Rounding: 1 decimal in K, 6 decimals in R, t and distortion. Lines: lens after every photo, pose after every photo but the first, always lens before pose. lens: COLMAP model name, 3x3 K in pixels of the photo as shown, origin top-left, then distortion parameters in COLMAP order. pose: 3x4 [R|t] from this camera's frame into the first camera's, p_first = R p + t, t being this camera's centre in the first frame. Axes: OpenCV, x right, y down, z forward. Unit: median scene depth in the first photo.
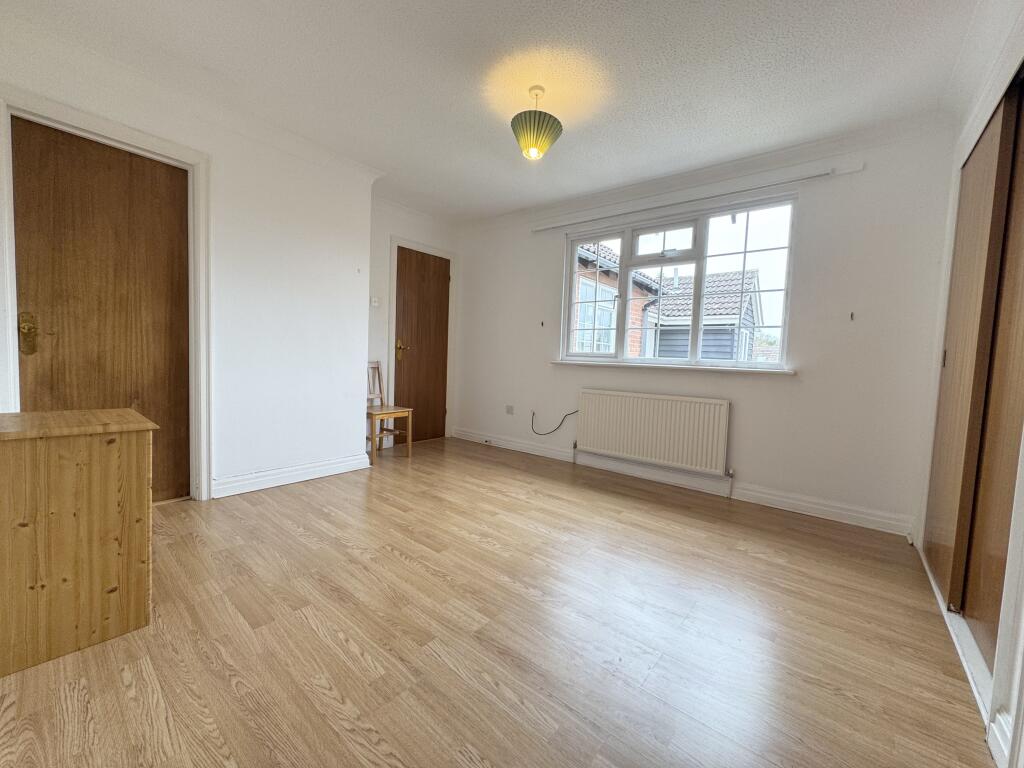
lens RADIAL K [[405.7, 0, 513.7], [0, 405.7, 385.8], [0, 0, 1]] dist [-0.014686, 0.000154]
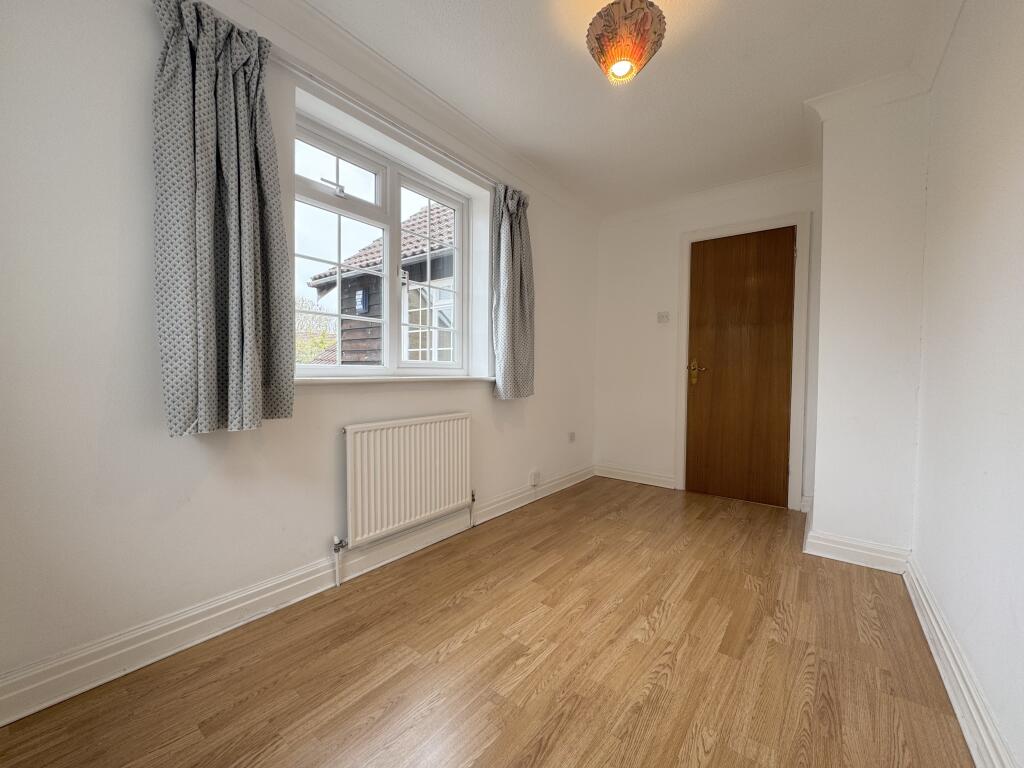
lens RADIAL K [[405.7, 0, 513.7], [0, 405.7, 385.8], [0, 0, 1]] dist [-0.014686, 0.000154]
pose [[0.039826, -0.012544, -0.999128, 0.452189], [-0.061552, 0.997991, -0.014983, -0.014831], [0.997309, 0.062095, 0.038974, 0.525711]]
